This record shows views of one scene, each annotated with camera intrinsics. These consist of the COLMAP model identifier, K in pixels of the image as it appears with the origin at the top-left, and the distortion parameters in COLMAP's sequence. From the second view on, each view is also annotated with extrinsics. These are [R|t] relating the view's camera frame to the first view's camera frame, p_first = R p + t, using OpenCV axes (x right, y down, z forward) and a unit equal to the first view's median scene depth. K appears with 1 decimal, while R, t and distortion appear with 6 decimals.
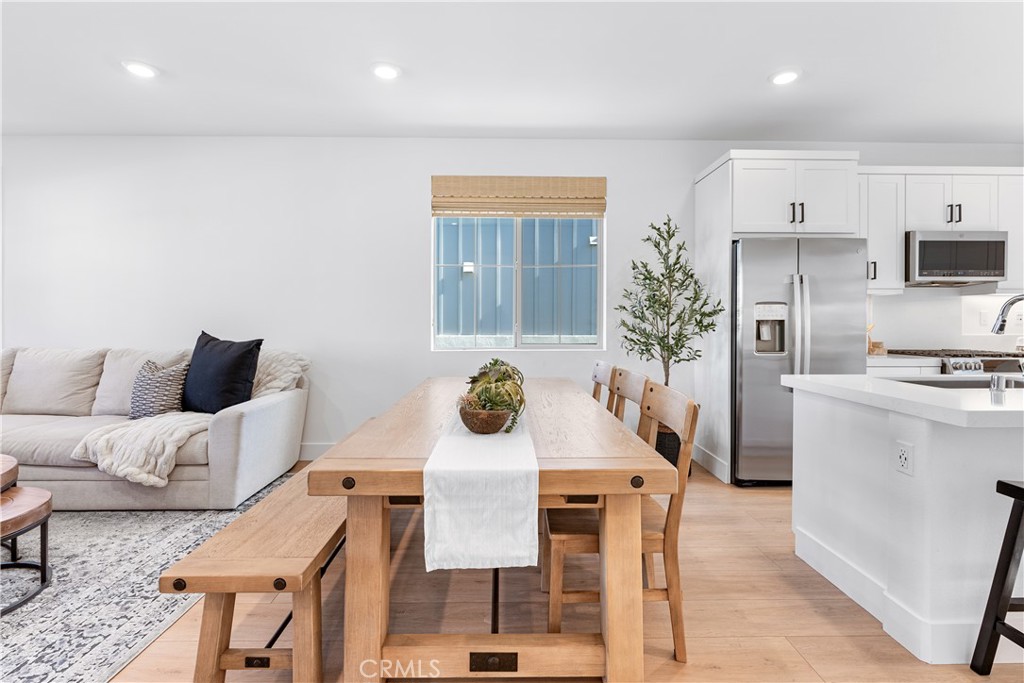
lens RADIAL K [[463.9, 0, 509.6], [0, 463.9, 325.7], [0, 0, 1]] dist [-0.005183, 0.000534]
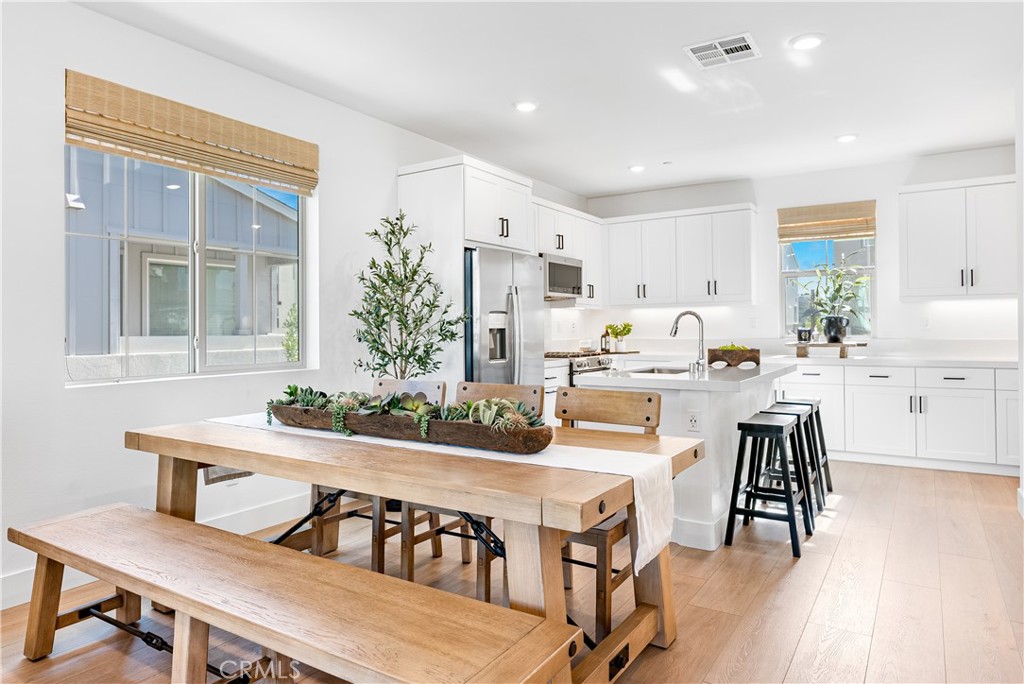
lens RADIAL K [[639.2, 0, 517.4], [0, 639.2, 323.2], [0, 0, 1]] dist [-0.006007, -0.001954]
pose [[0.550068, 0.002365, 0.835117, -0.575959], [0.018262, 0.999723, -0.014860, -0.002096], [-0.834920, 0.023425, 0.549872, 0.169208]]
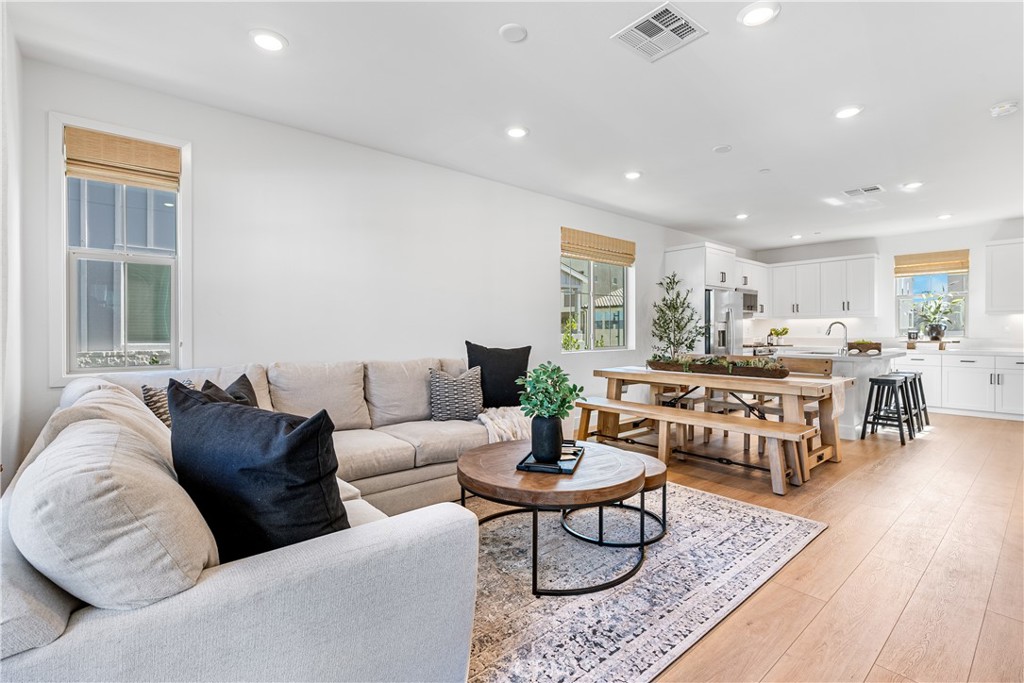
lens RADIAL K [[463.9, 0, 521.2], [0, 463.9, 334.4], [0, 0, 1]] dist [-0.005183, 0.000534]
pose [[0.765819, -0.006871, 0.643019, -1.320445], [0.010838, 0.999939, -0.002223, -0.000205], [-0.642965, 0.008671, 0.765847, 0.023915]]
